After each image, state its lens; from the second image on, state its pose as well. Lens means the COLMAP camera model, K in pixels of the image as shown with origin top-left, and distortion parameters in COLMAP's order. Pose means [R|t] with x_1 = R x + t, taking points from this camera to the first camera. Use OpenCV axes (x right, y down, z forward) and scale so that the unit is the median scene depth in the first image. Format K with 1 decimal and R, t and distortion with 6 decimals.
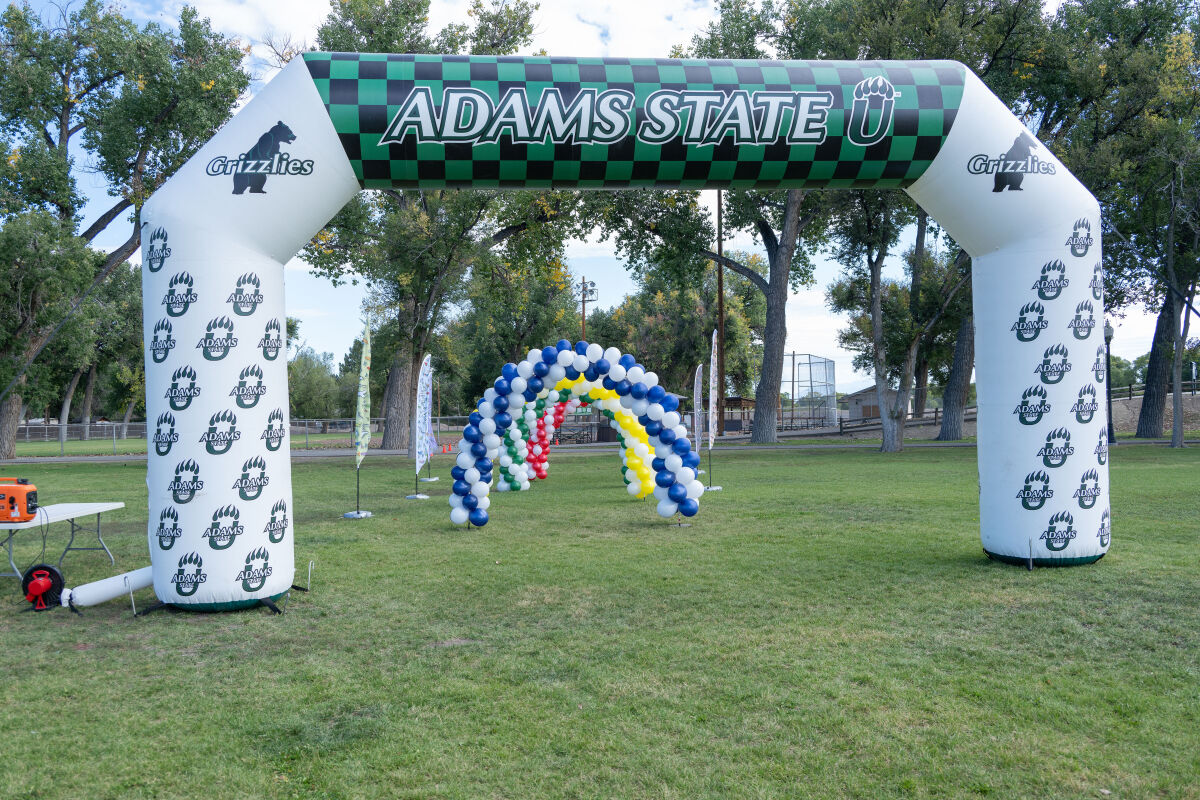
lens RADIAL K [[1058.2, 0, 600.0], [0, 1058.2, 400.0], [0, 0, 1]] dist [-0.008394, -0.003399]
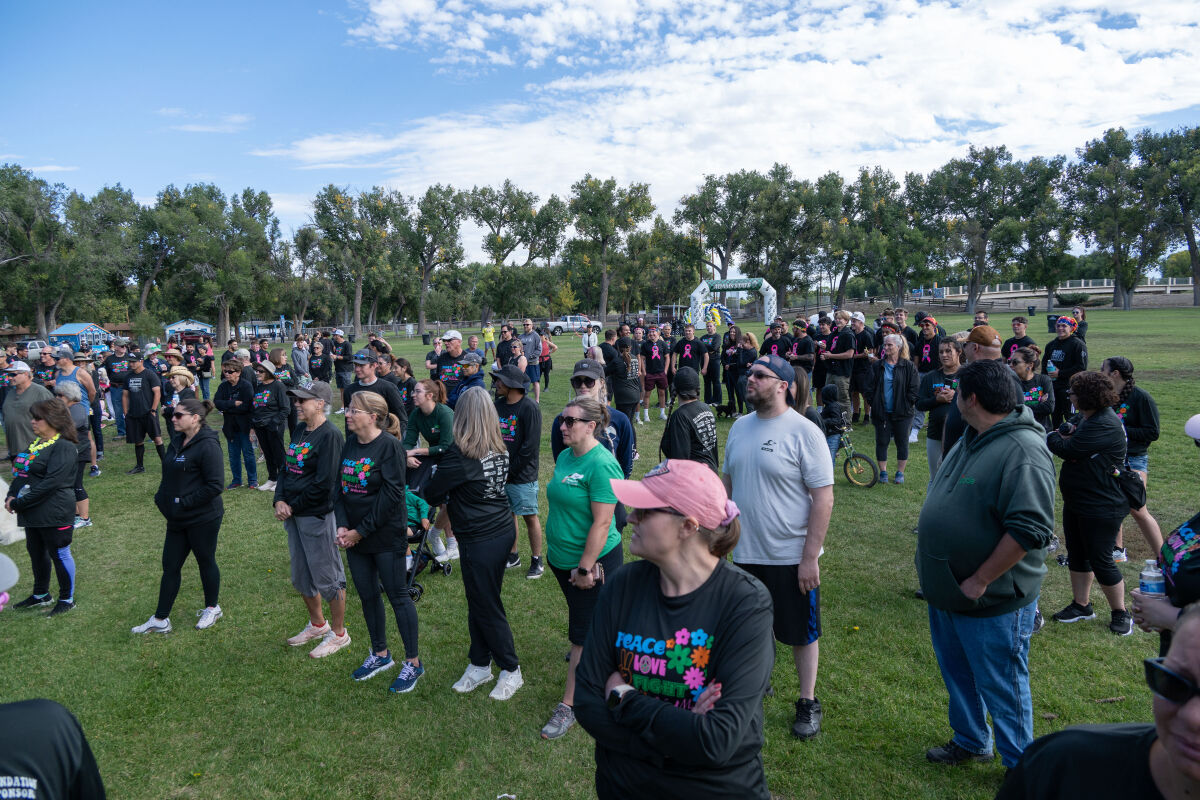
lens RADIAL K [[825.4, 0, 600.0], [0, 825.4, 400.0], [0, 0, 1]] dist [-0.003490, 0.000075]
pose [[0.997371, -0.027559, 0.067016, -0.343151], [0.019571, 0.992932, 0.117056, -0.020135], [-0.069768, -0.115437, 0.990862, -1.322205]]
